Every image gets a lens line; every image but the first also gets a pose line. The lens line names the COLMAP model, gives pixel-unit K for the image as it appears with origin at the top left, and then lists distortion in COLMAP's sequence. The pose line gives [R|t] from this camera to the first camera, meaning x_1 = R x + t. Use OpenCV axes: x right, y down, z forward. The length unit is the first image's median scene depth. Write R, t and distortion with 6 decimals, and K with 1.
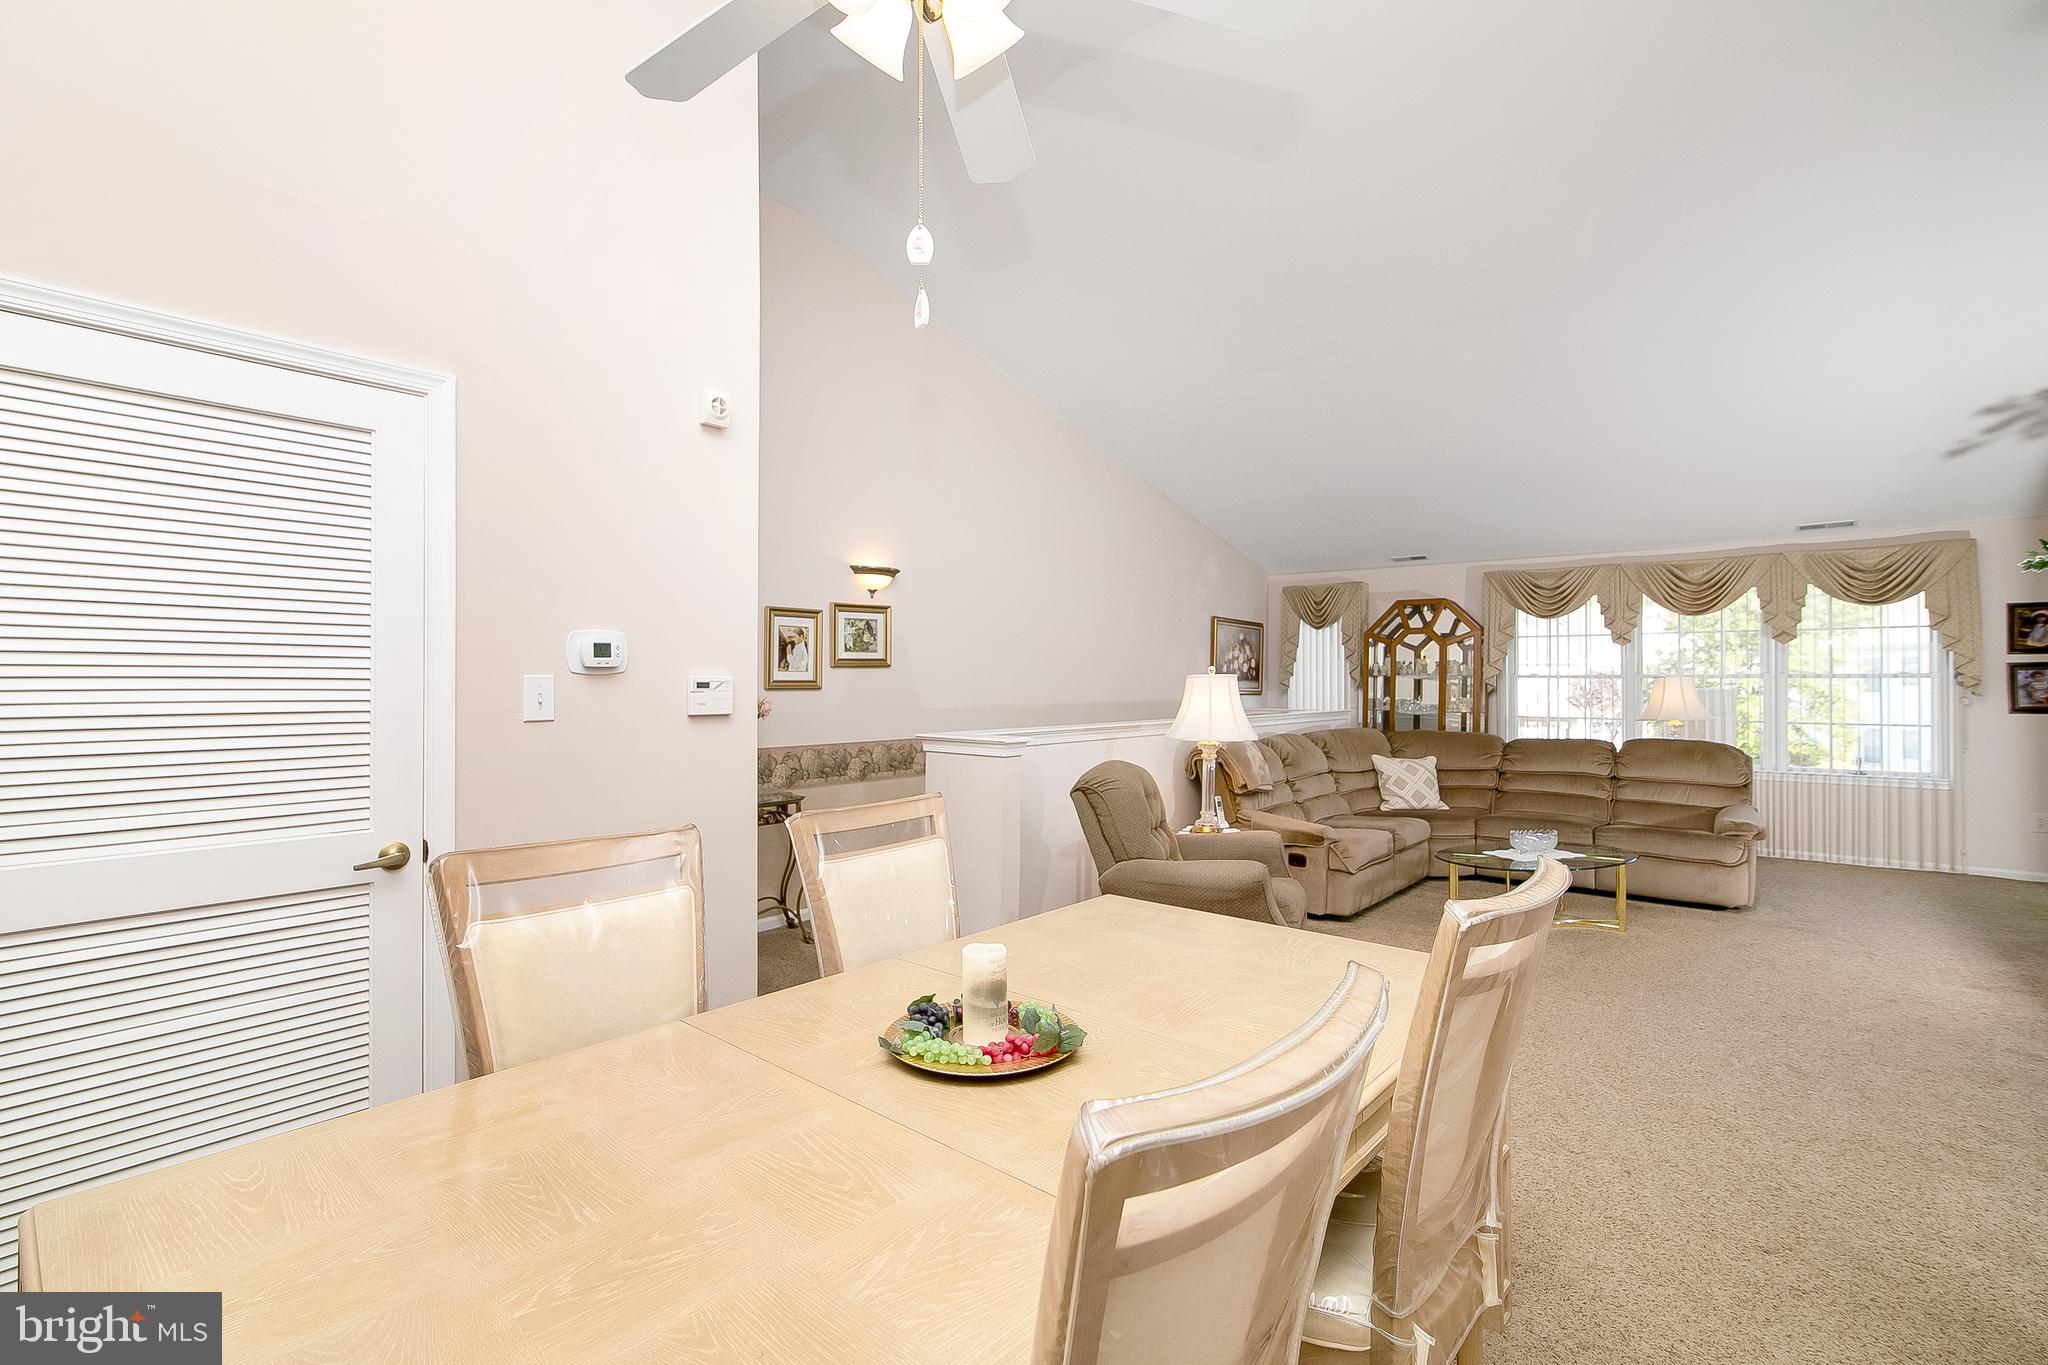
lens RADIAL K [[932.1, 0, 1025.0], [0, 932.1, 678.1], [0, 0, 1]] dist [-0.008129, 0.002274]
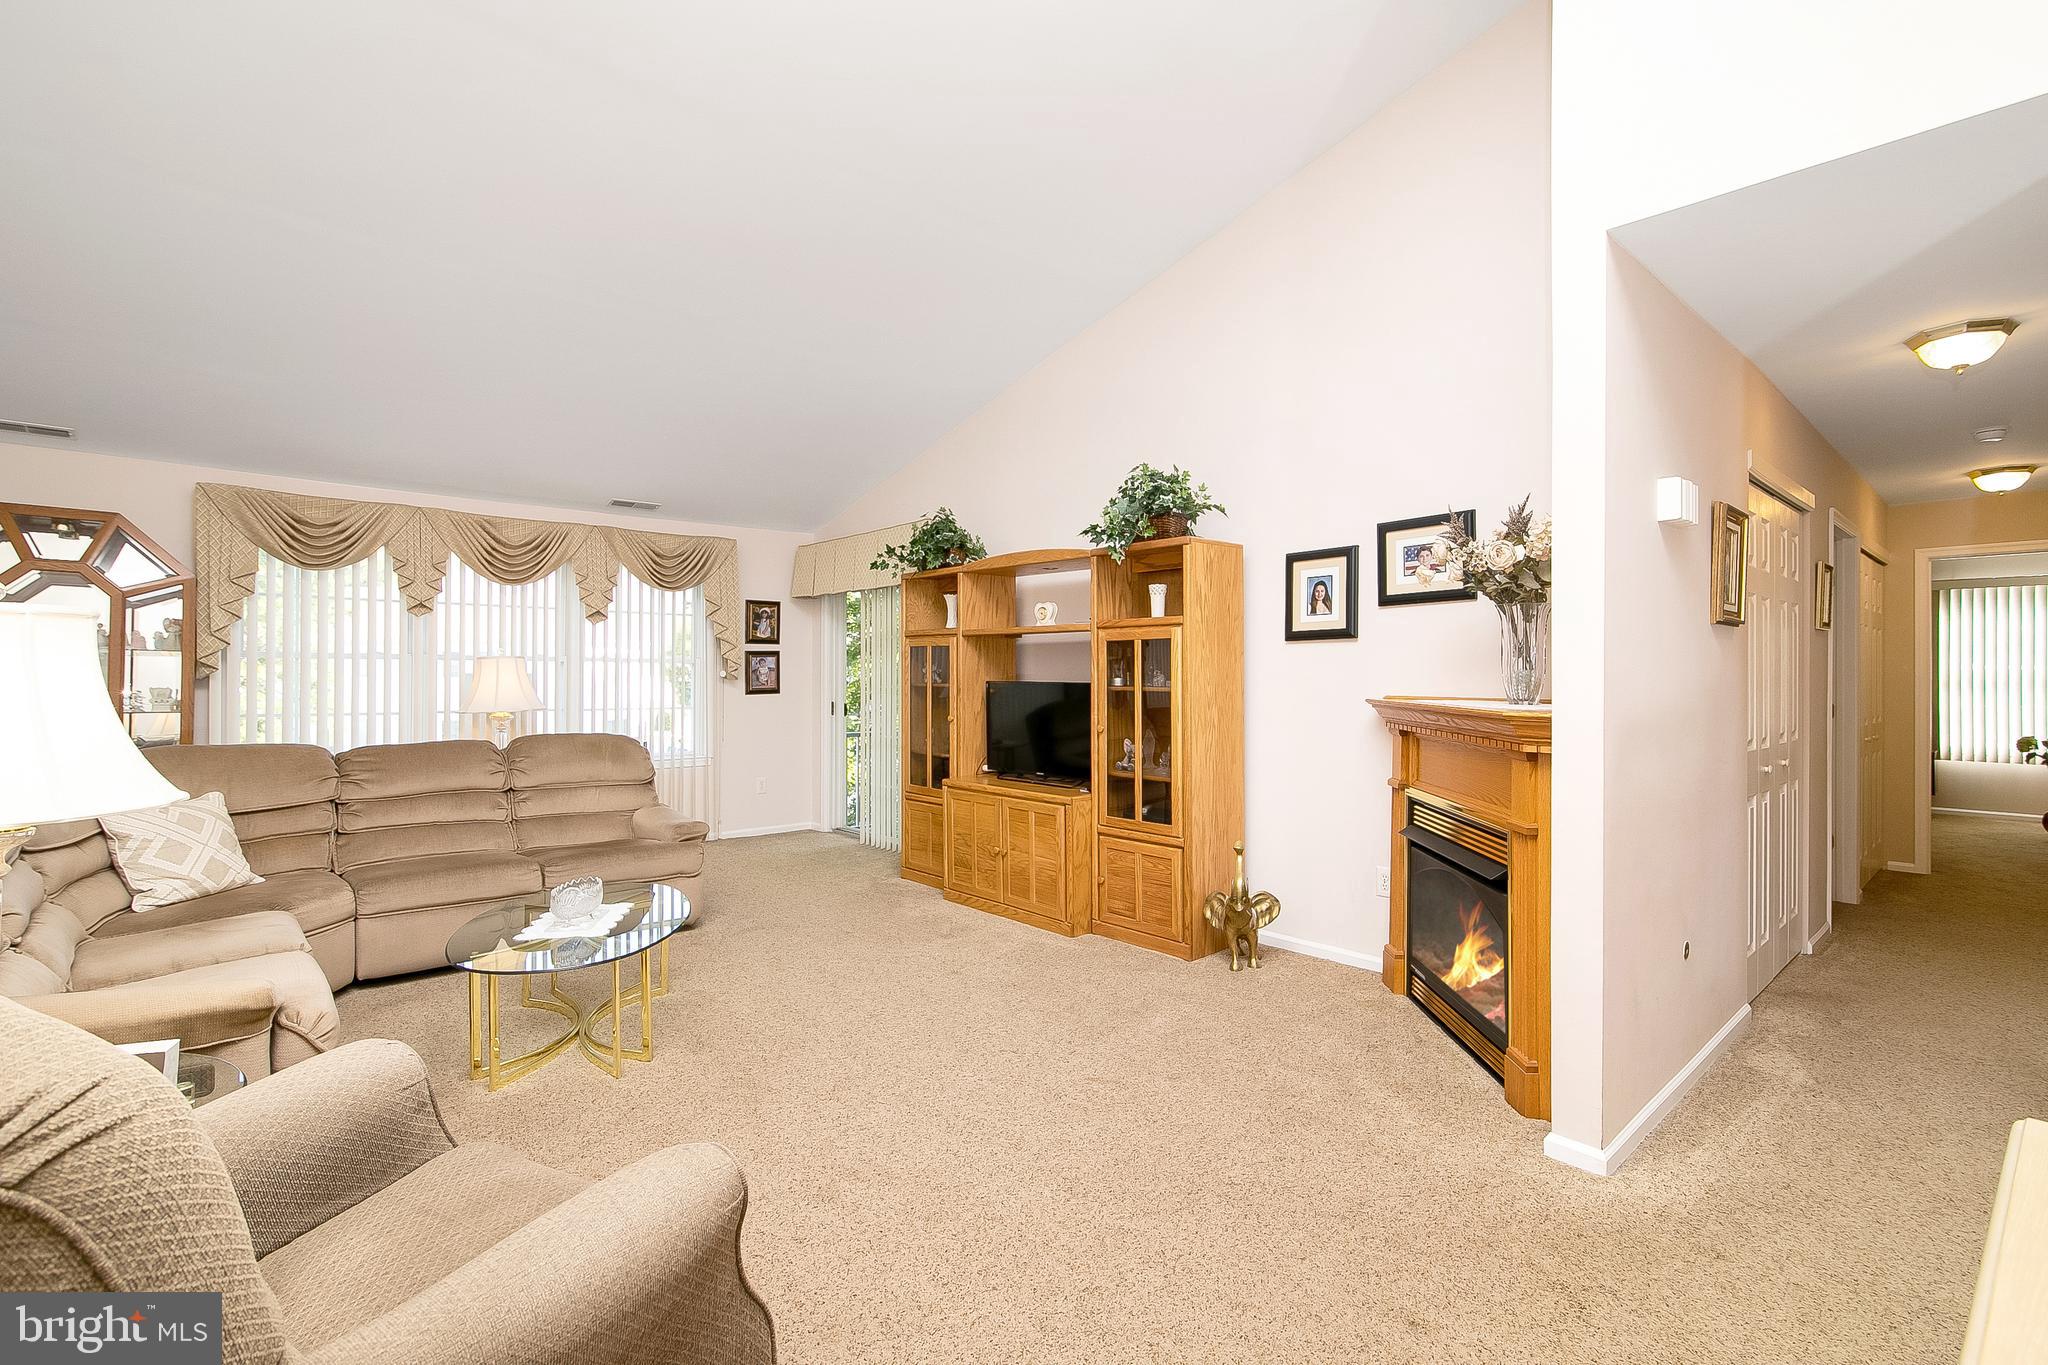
lens RADIAL K [[932.1, 0, 1038.0], [0, 932.1, 666.5], [0, 0, 1]] dist [-0.008129, 0.002274]
pose [[0.139801, 0.010282, 0.990126, -0.043667], [-0.008793, 0.999920, -0.009142, 0.010642], [-0.990141, -0.007428, 0.139880, 0.446280]]
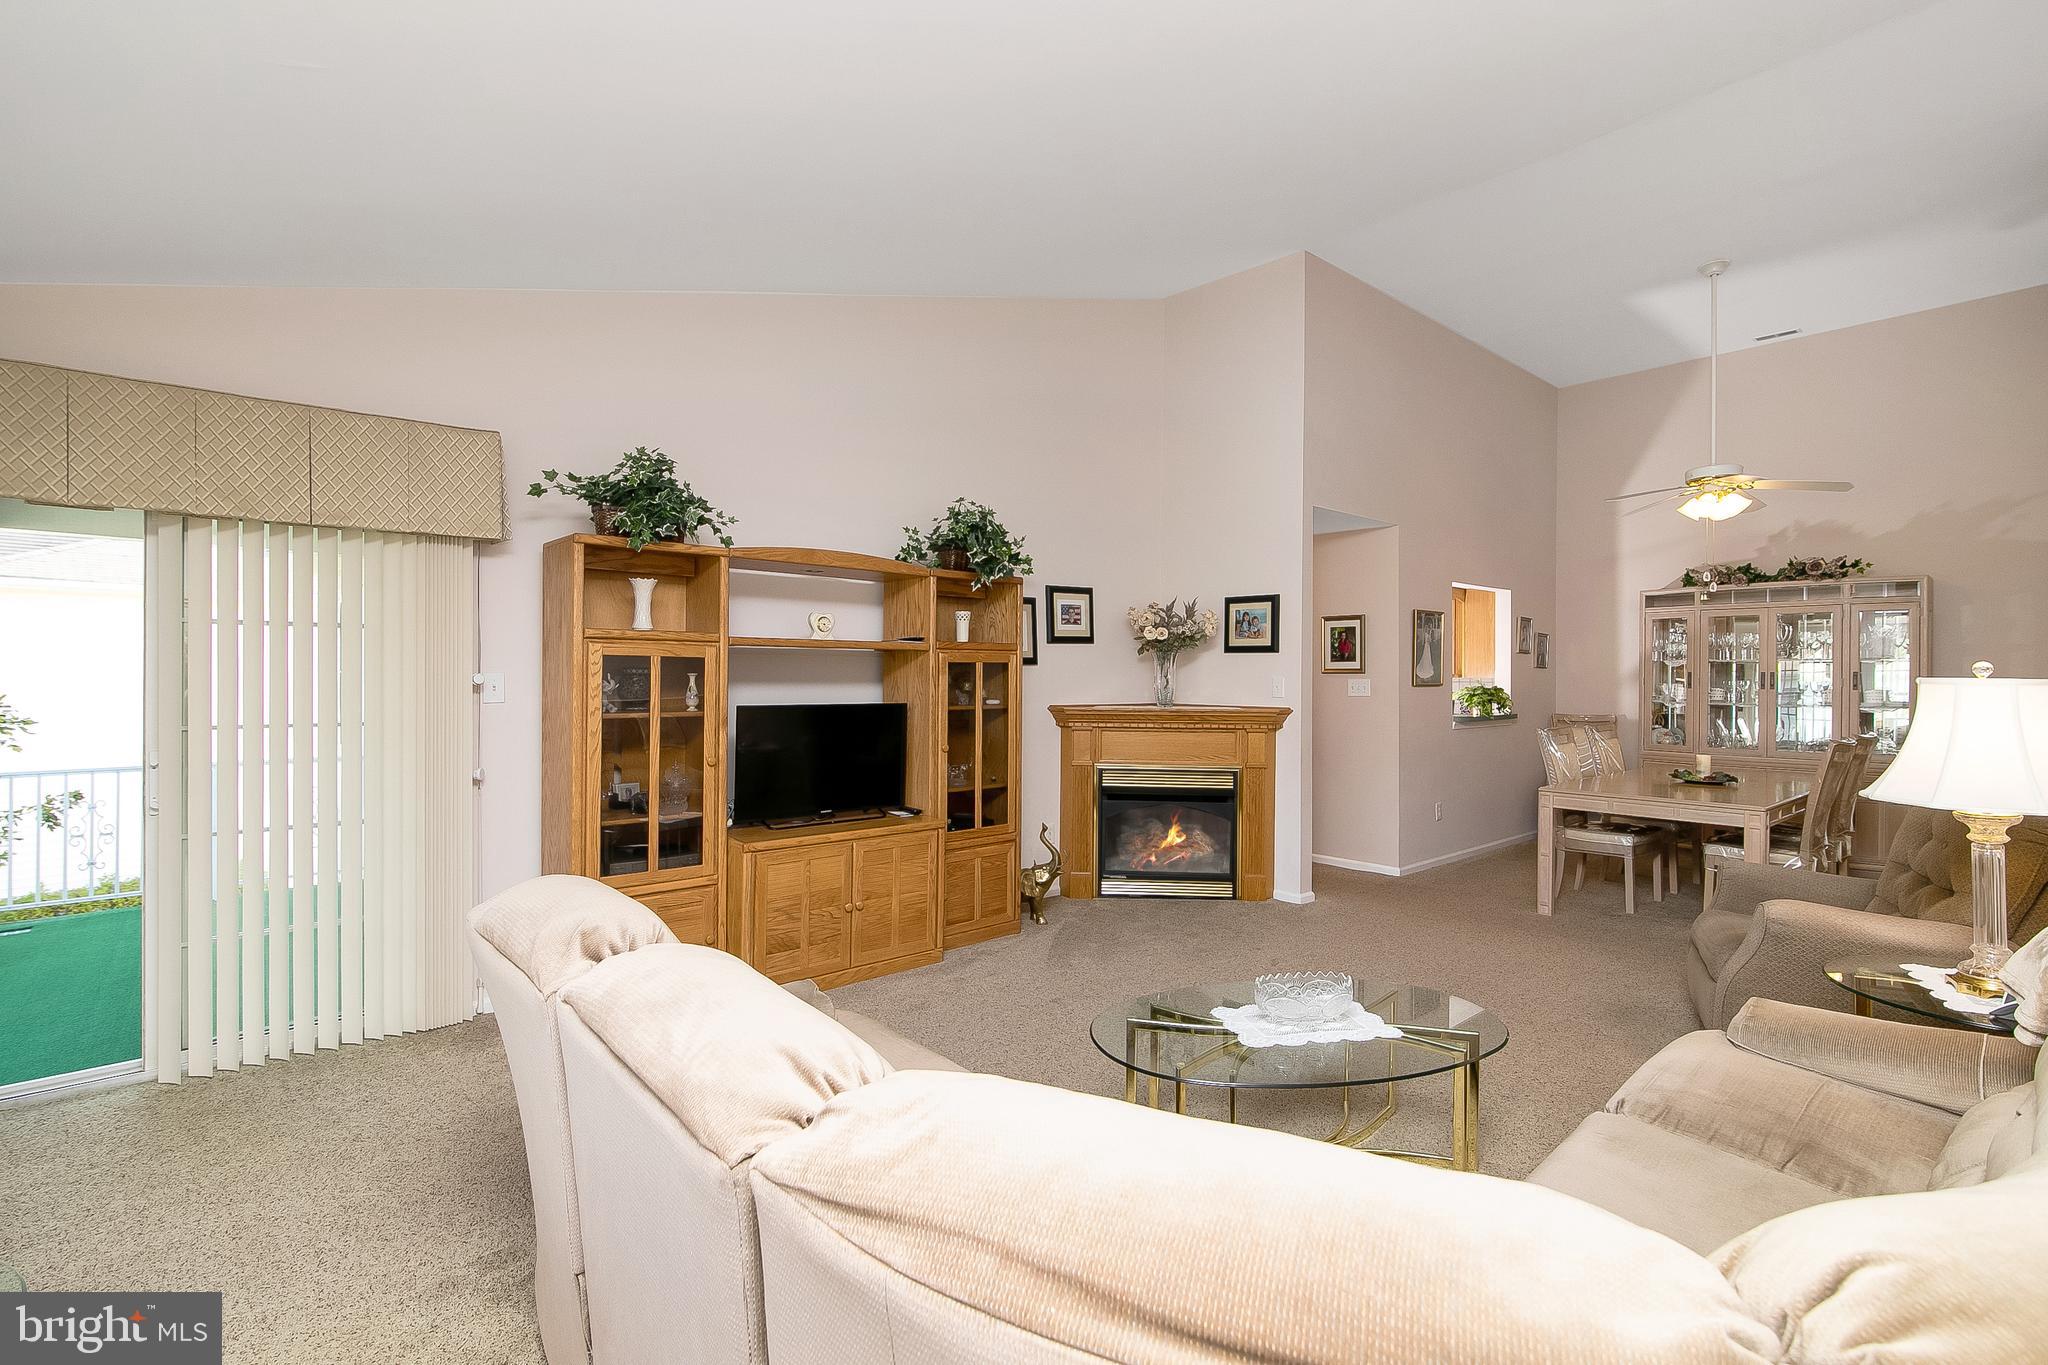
lens RADIAL K [[932.1, 0, 1018.2], [0, 932.1, 682.3], [0, 0, 1]] dist [-0.008129, 0.002274]
pose [[-0.986524, -0.005010, 0.163542, 0.460856], [-0.004702, 0.999986, 0.002272, -0.001247], [-0.163551, 0.001473, -0.986534, 1.156216]]
